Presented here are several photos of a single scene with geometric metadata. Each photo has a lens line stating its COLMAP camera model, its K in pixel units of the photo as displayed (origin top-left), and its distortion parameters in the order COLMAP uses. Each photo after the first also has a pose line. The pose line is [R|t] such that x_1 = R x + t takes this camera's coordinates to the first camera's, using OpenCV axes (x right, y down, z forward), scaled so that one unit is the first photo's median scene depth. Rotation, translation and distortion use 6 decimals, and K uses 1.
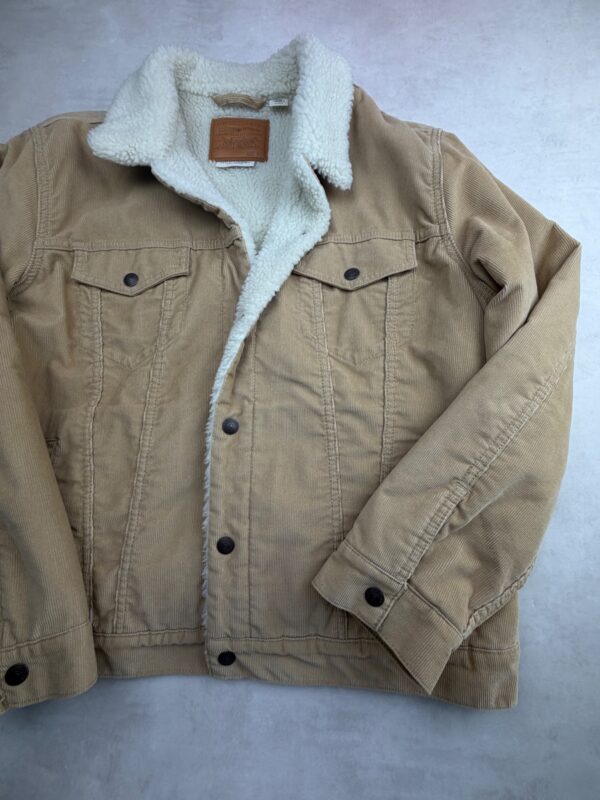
lens RADIAL K [[315.6, 0, 302.5], [0, 315.6, 399.5], [0, 0, 1]] dist [0.001944, -0.000797]
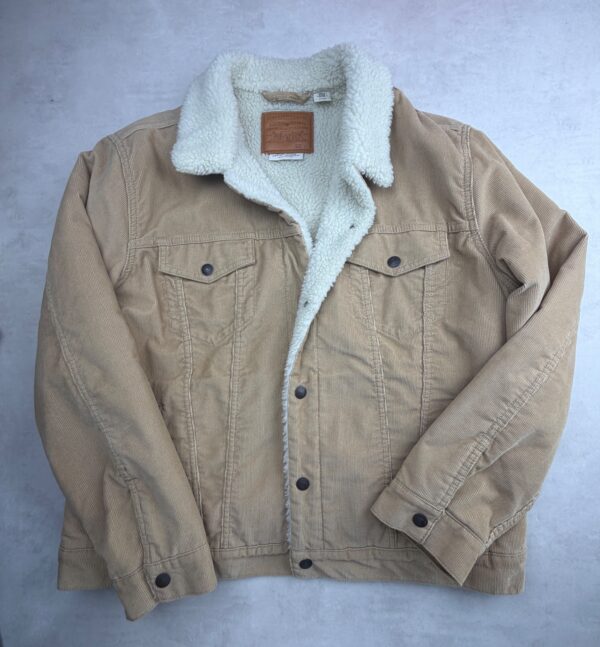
lens RADIAL K [[318.8, 0, 299.3], [0, 318.8, 330.4], [0, 0, 1]] dist [0.001721, -0.001234]
pose [[0.999433, -0.032225, -0.009786, -0.207905], [0.032974, 0.995428, 0.089648, -0.269588], [0.006853, -0.089919, 0.995925, -0.241166]]
